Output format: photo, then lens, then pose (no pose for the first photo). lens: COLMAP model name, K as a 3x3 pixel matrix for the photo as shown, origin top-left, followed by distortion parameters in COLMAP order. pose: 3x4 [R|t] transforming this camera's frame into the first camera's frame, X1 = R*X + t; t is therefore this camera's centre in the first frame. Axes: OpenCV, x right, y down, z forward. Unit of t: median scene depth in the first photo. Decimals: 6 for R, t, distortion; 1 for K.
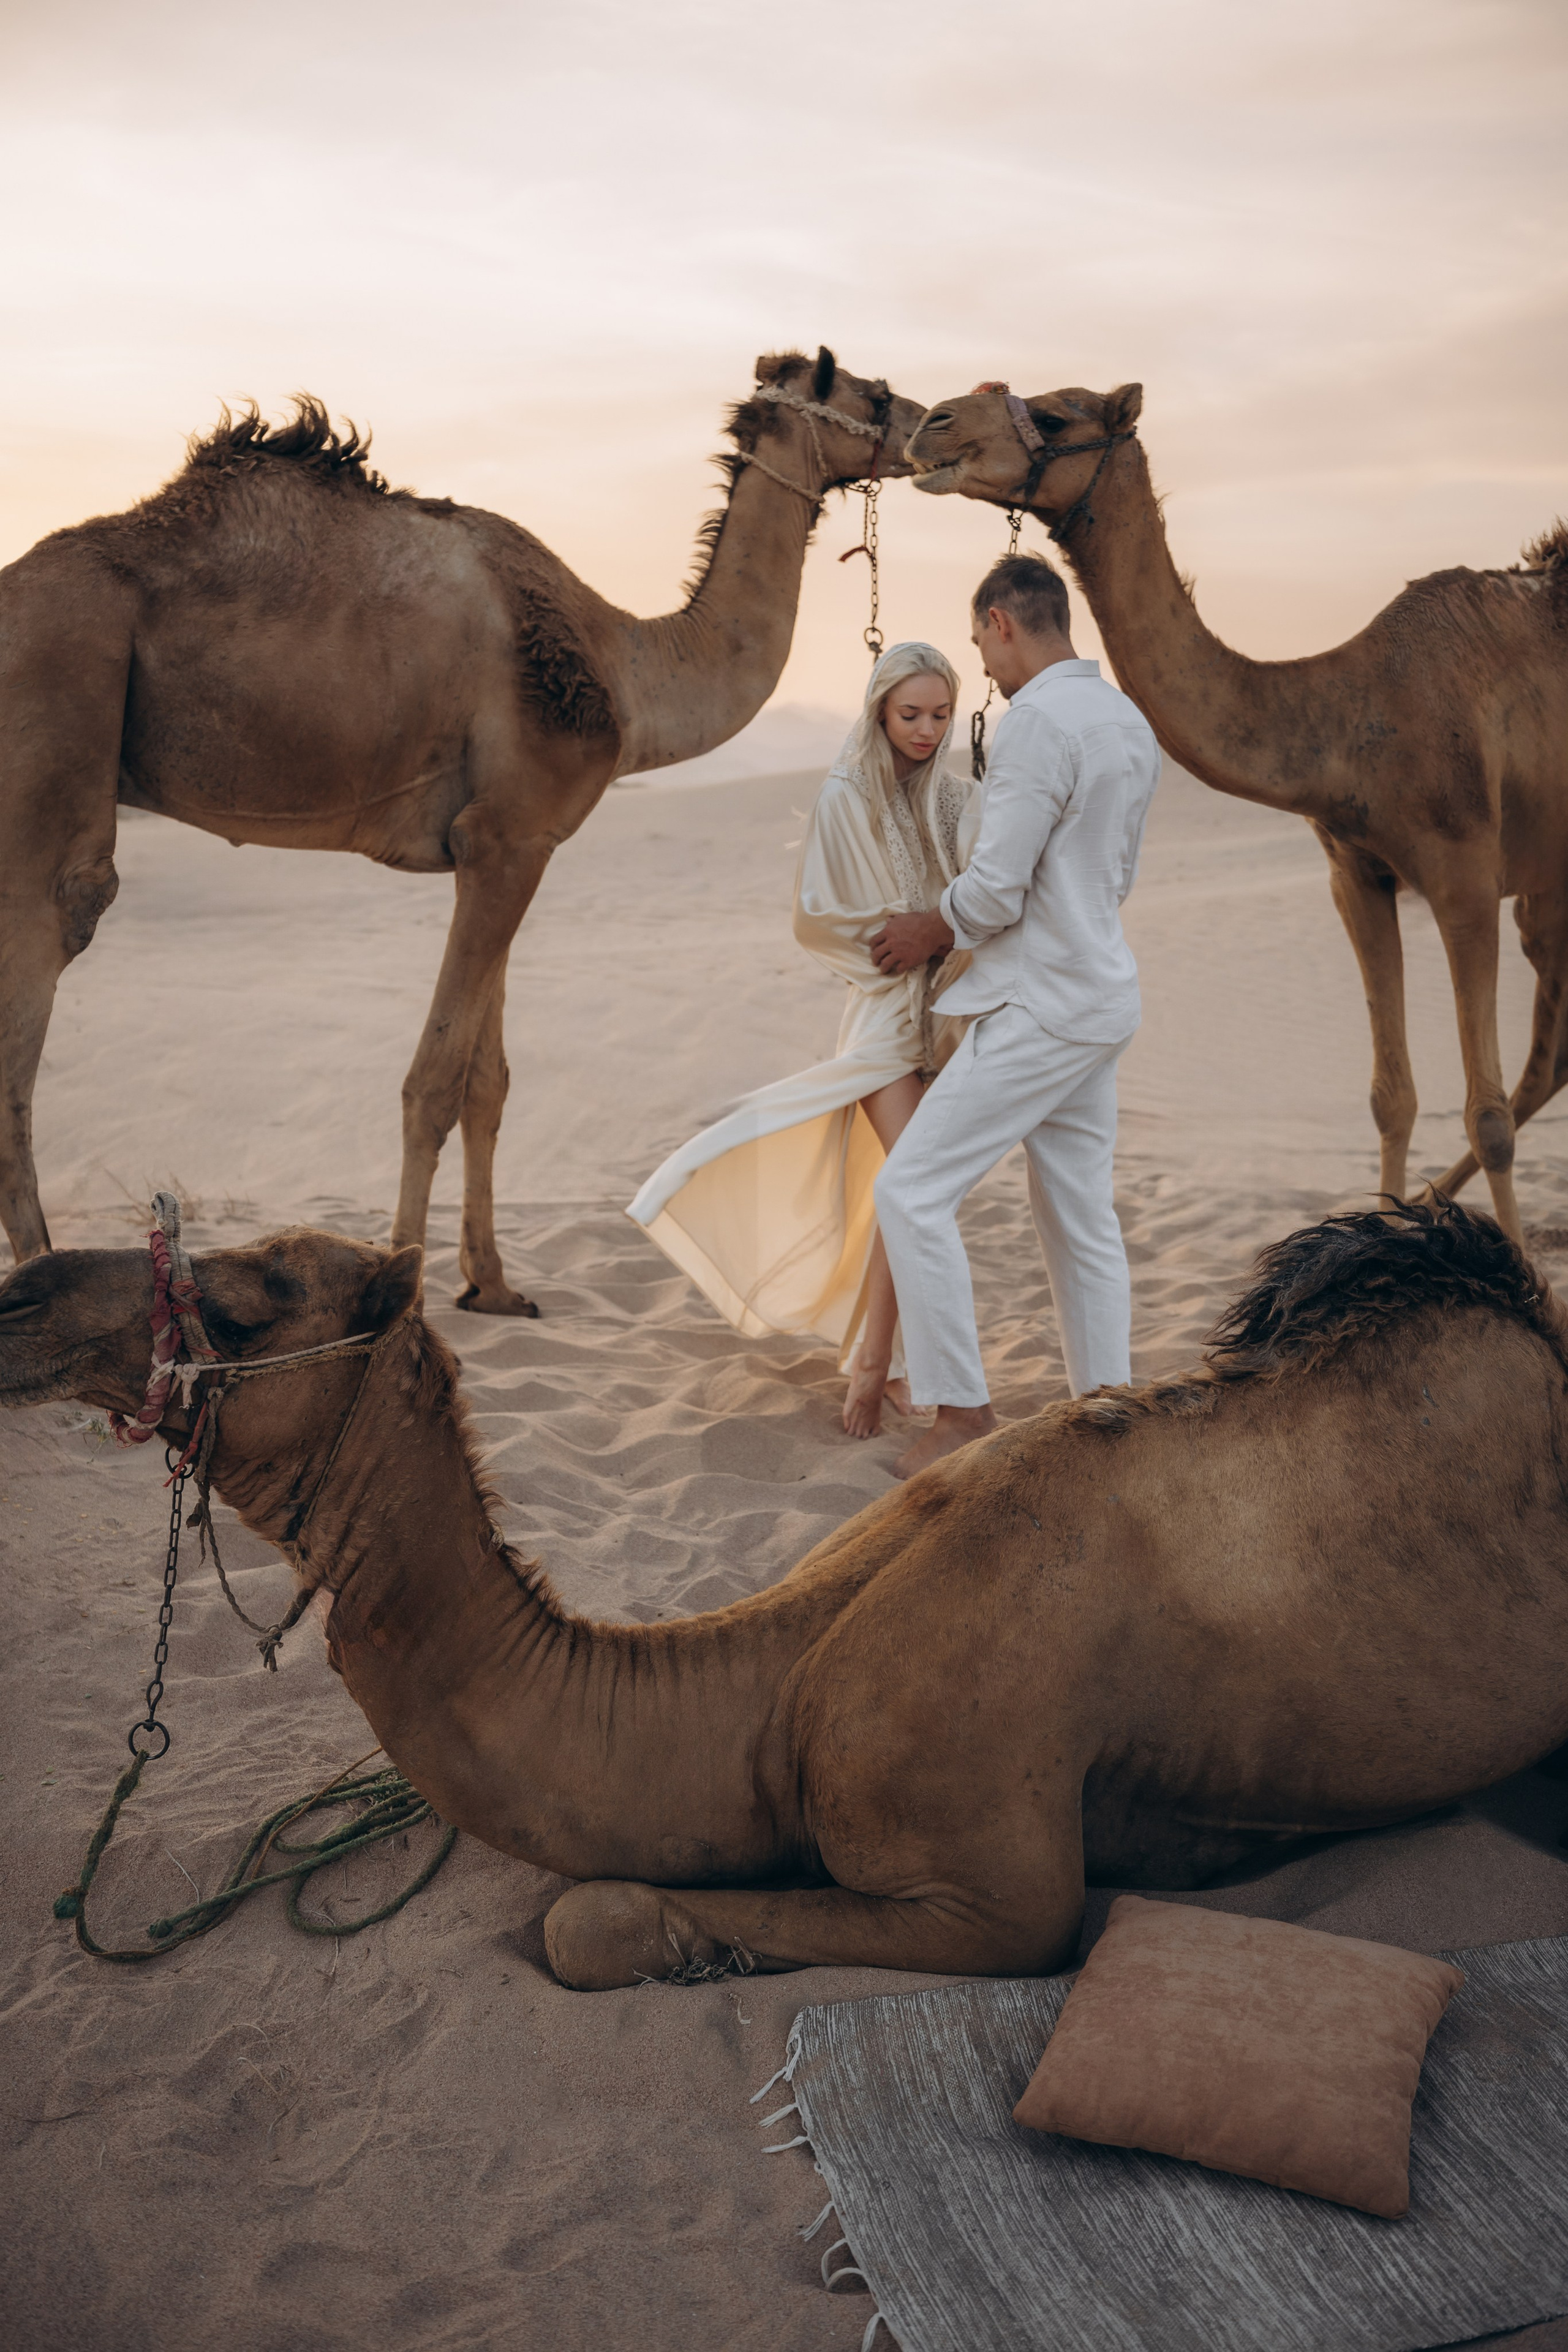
lens RADIAL K [[2749.2, 0, 878.6], [0, 2749.2, 1283.3], [0, 0, 1]] dist [0.033862, 0.000000]
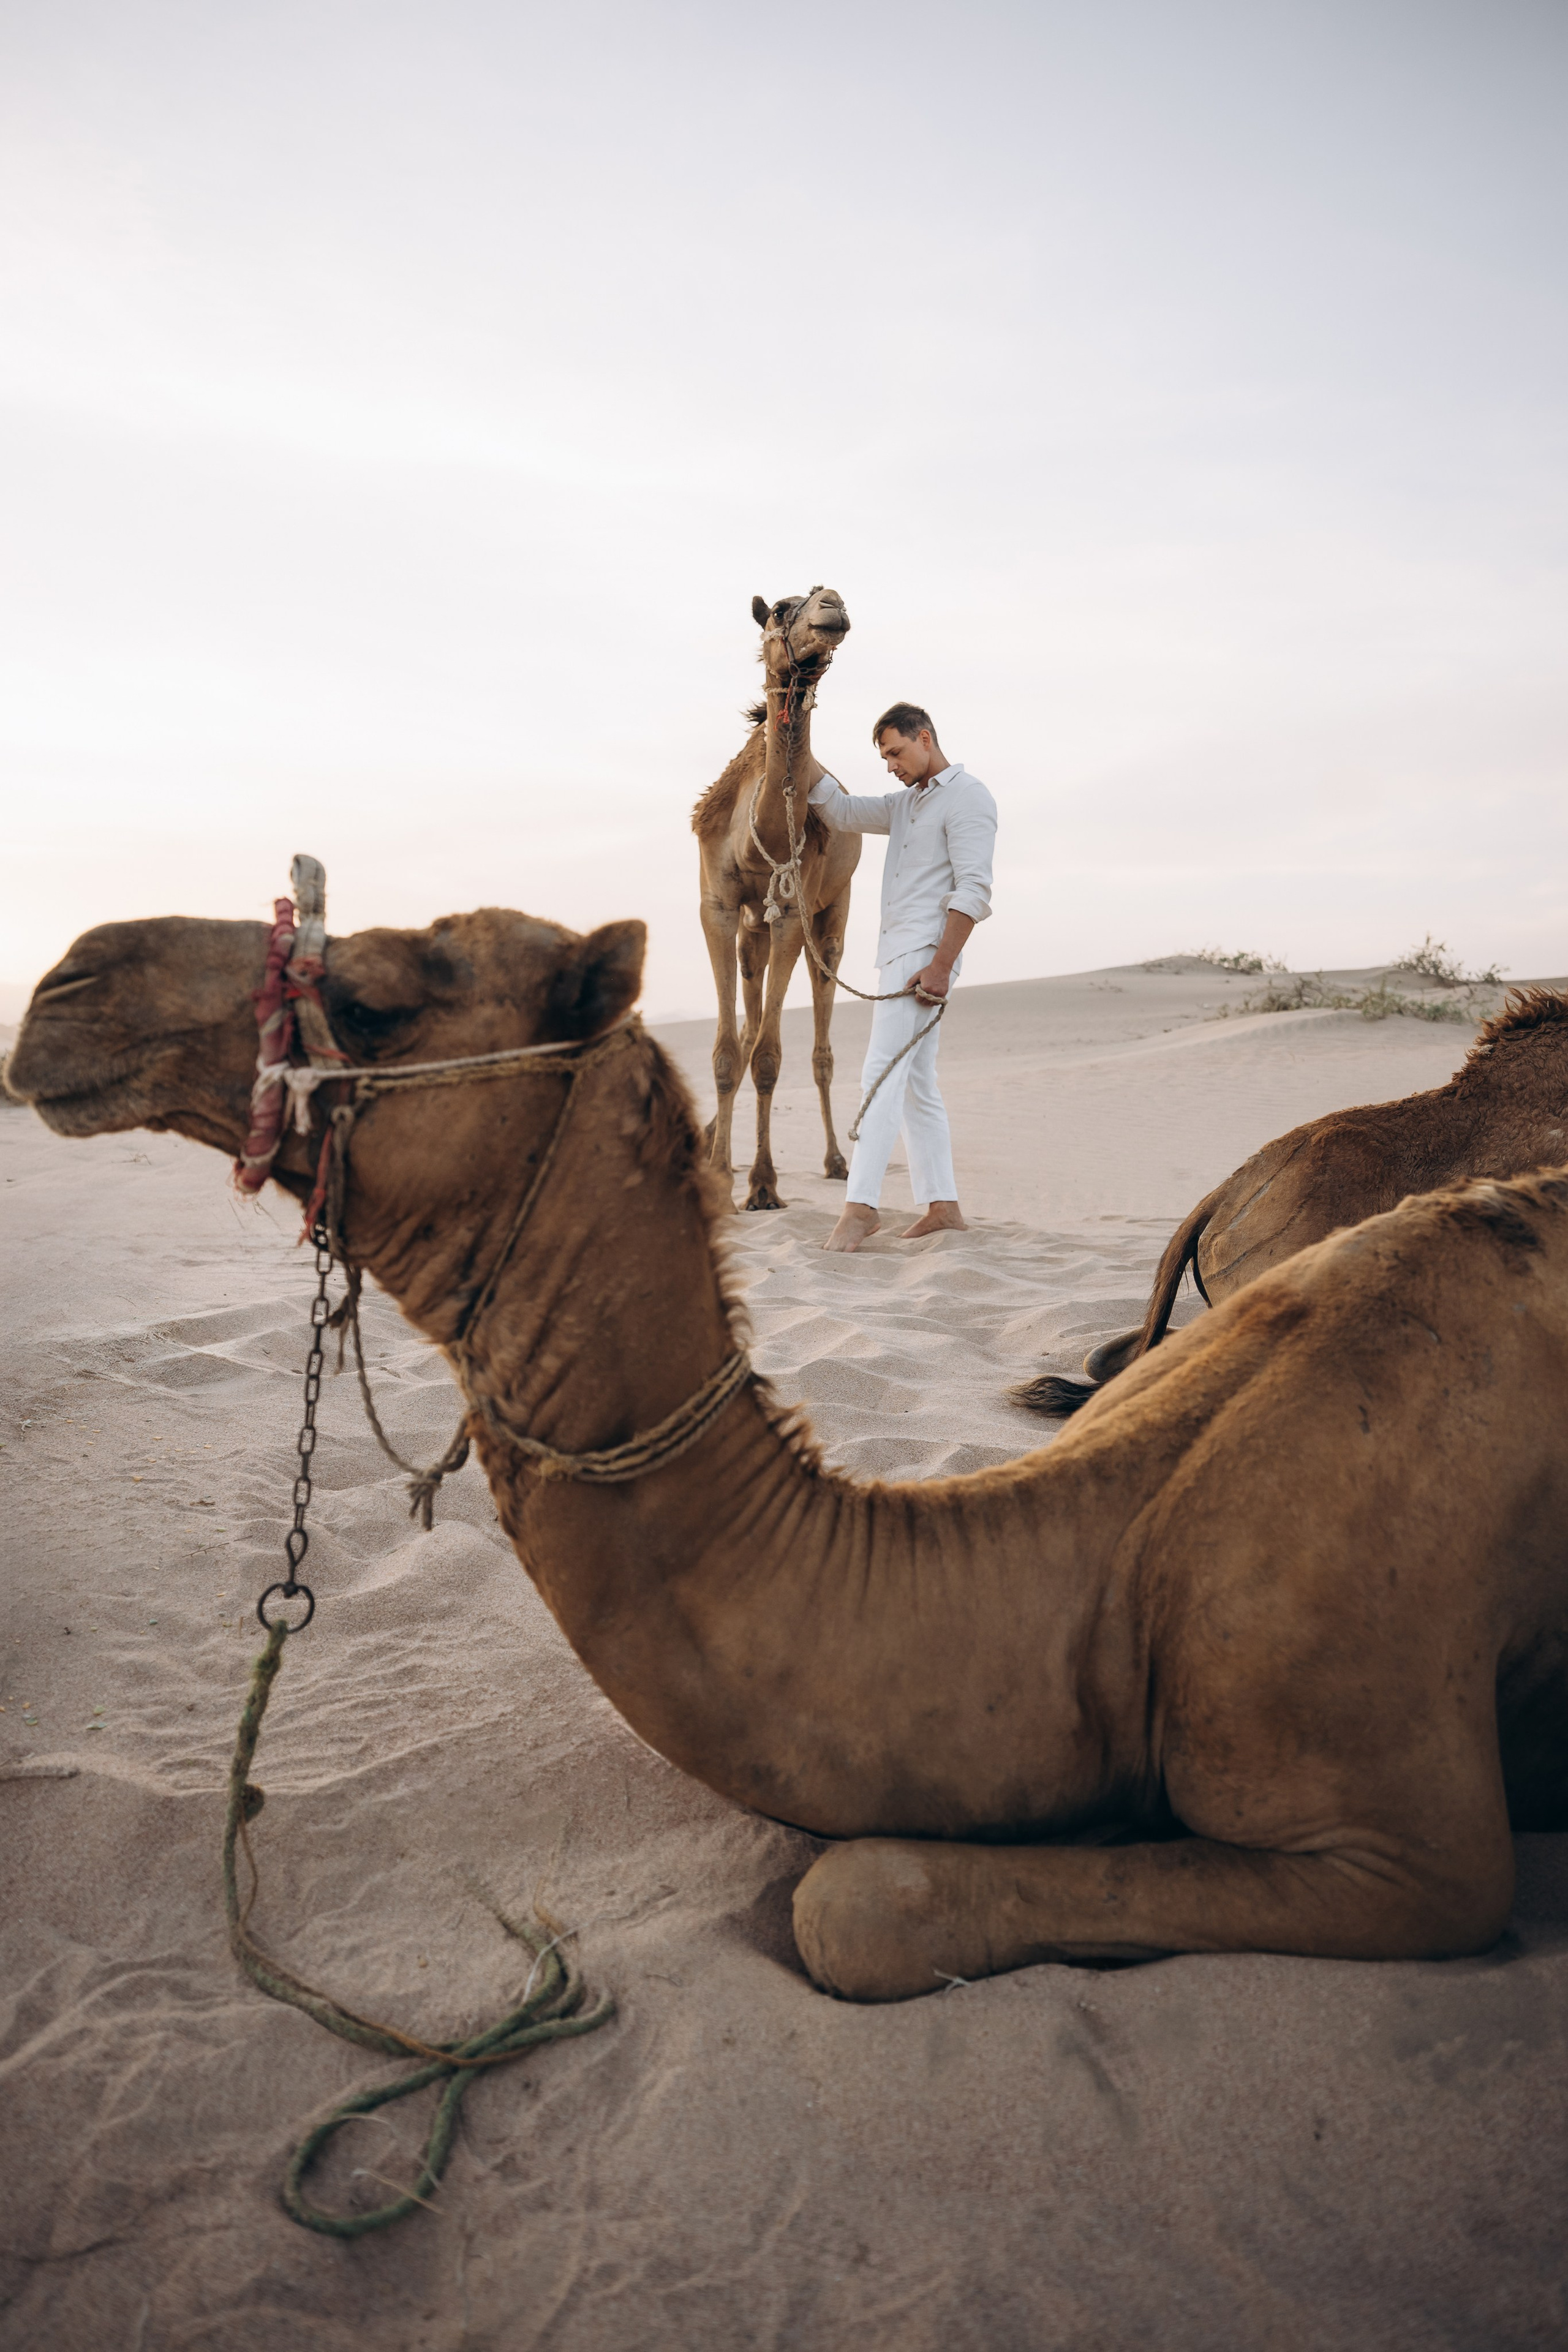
lens RADIAL K [[1880.3, 0, 874.4], [0, 1880.3, 1168.4], [0, 0, 1]] dist [0.008174, -0.005612]
pose [[0.997225, -0.000613, 0.074450, -0.135544], [0.010113, 0.991814, -0.127292, 0.105825], [-0.073763, 0.127692, 0.989067, 0.490027]]
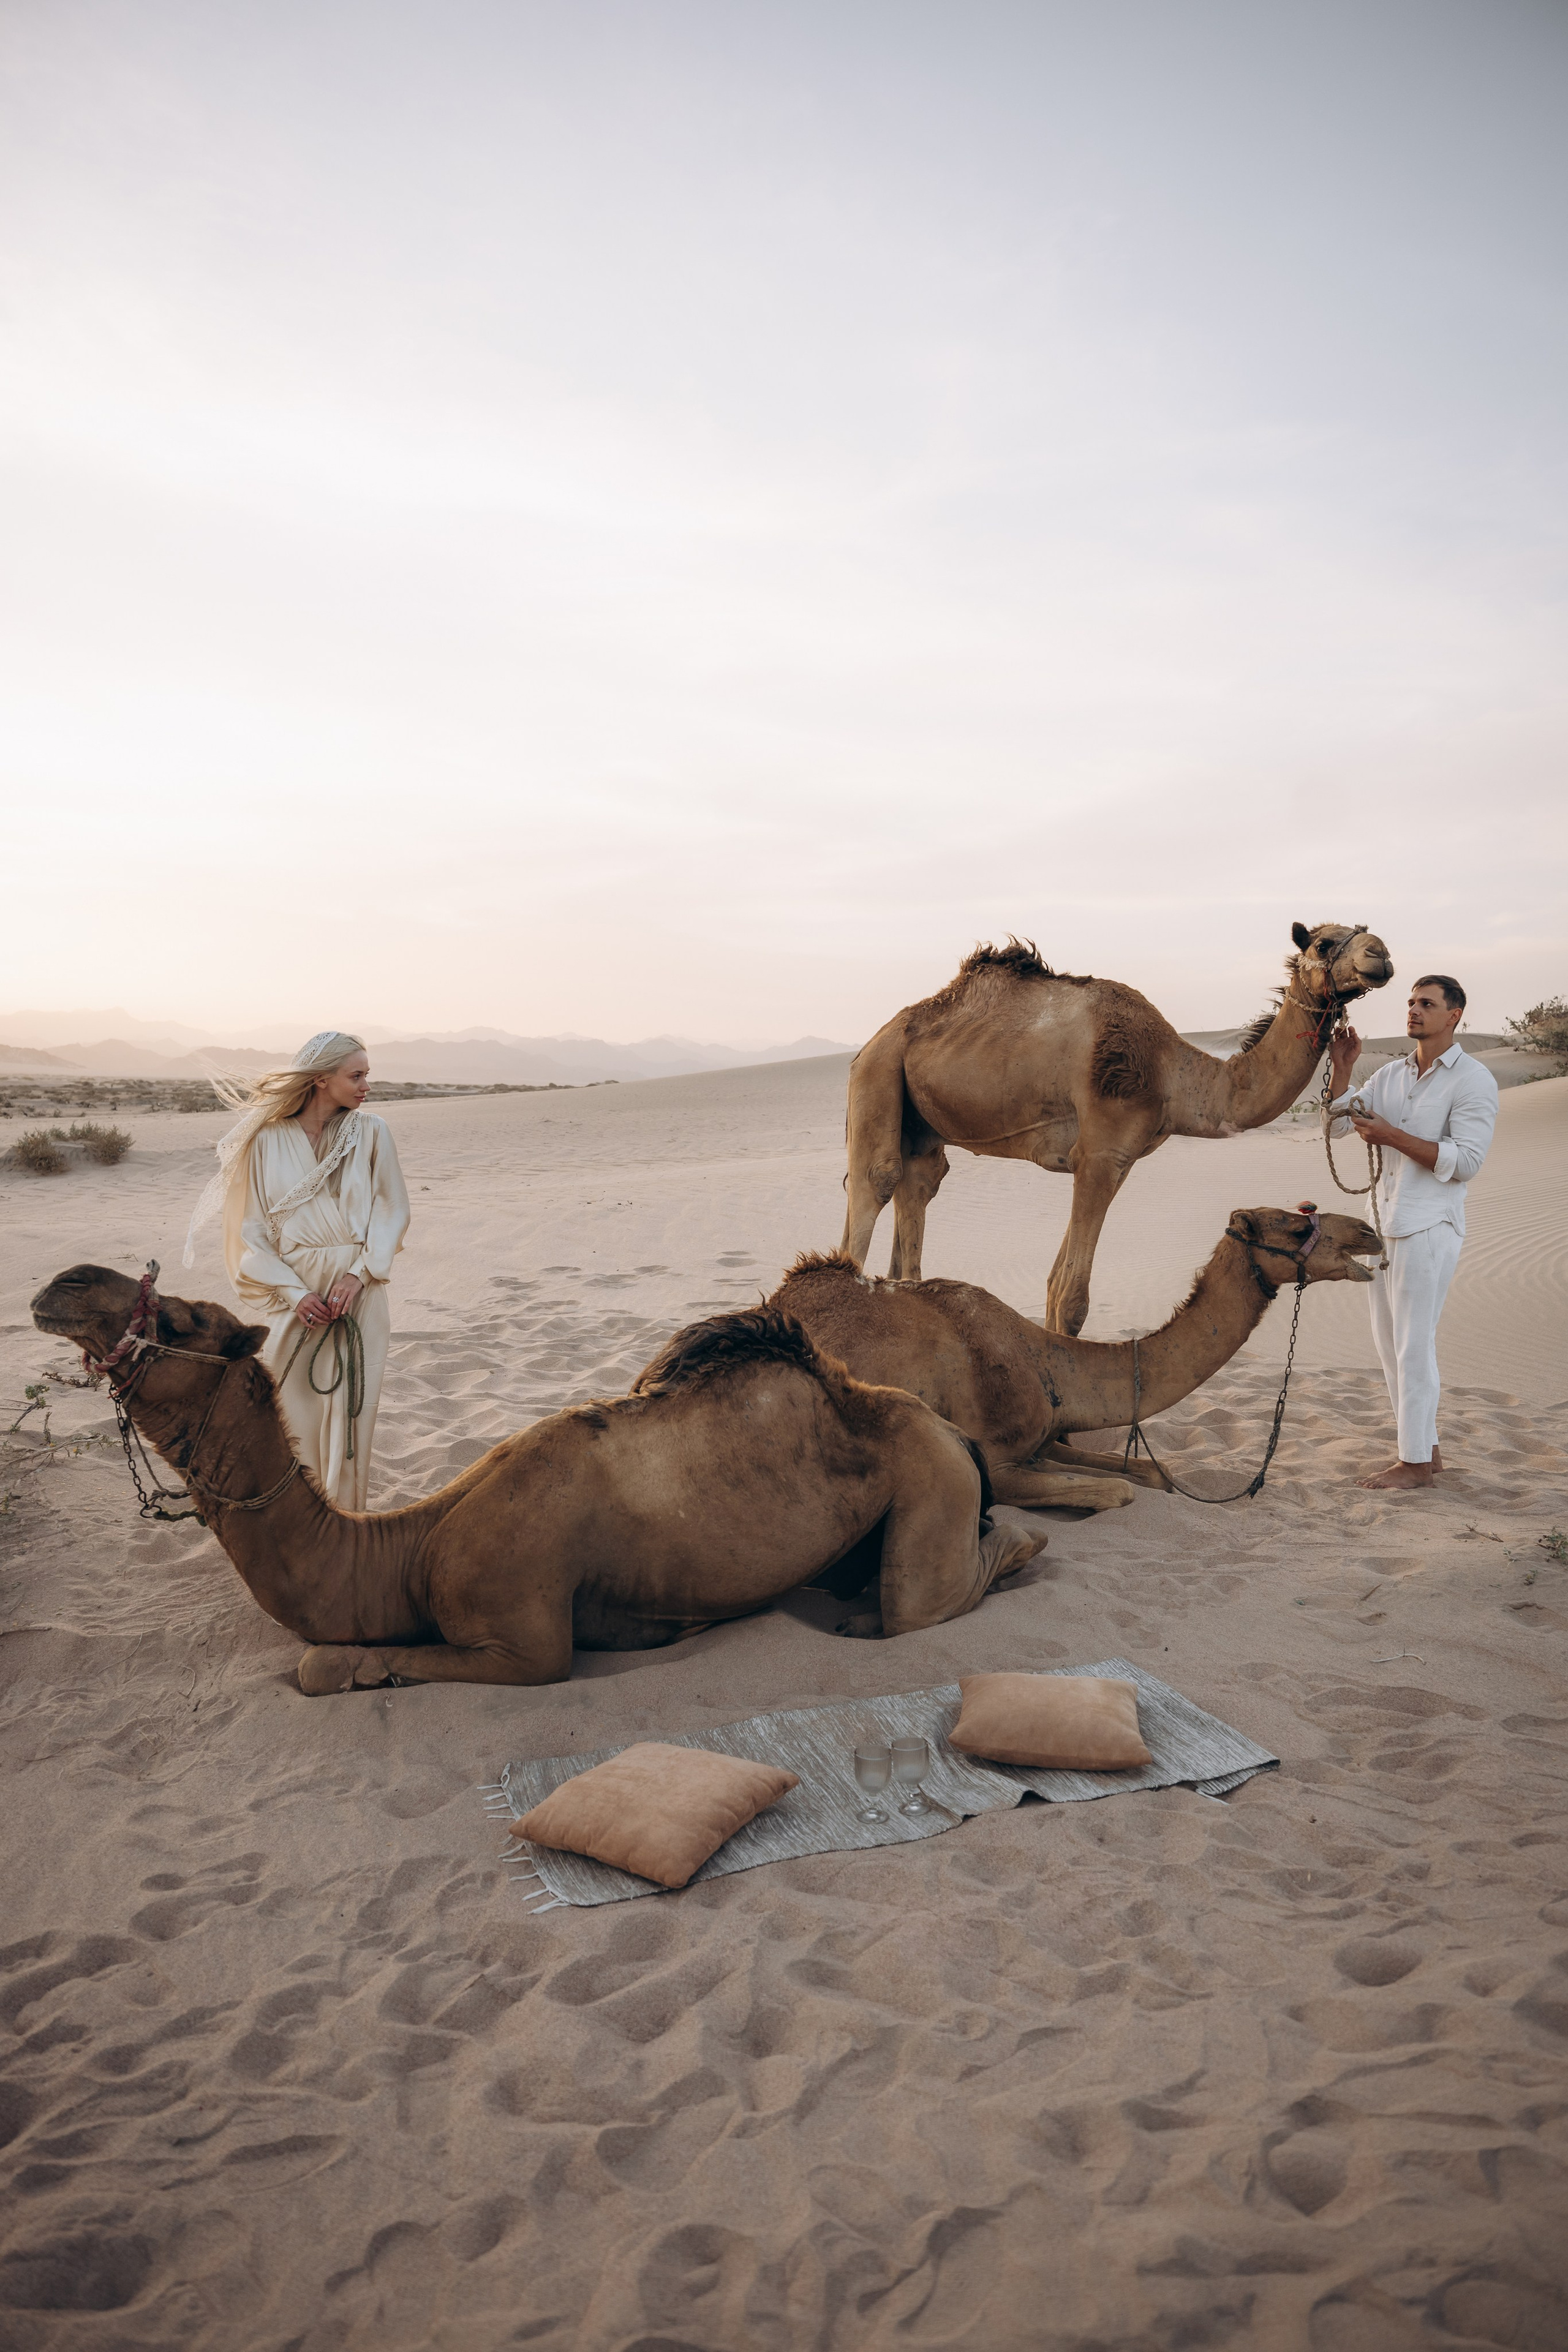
lens RADIAL K [[1762.5, 0, 878.6], [0, 1762.5, 1177.9], [0, 0, 1]] dist [0.019080, -0.003301]
pose [[0.996374, 0.000796, 0.085079, 0.192685], [0.009979, 0.991960, -0.126154, 0.042481], [-0.084495, 0.126546, 0.988356, -0.373841]]
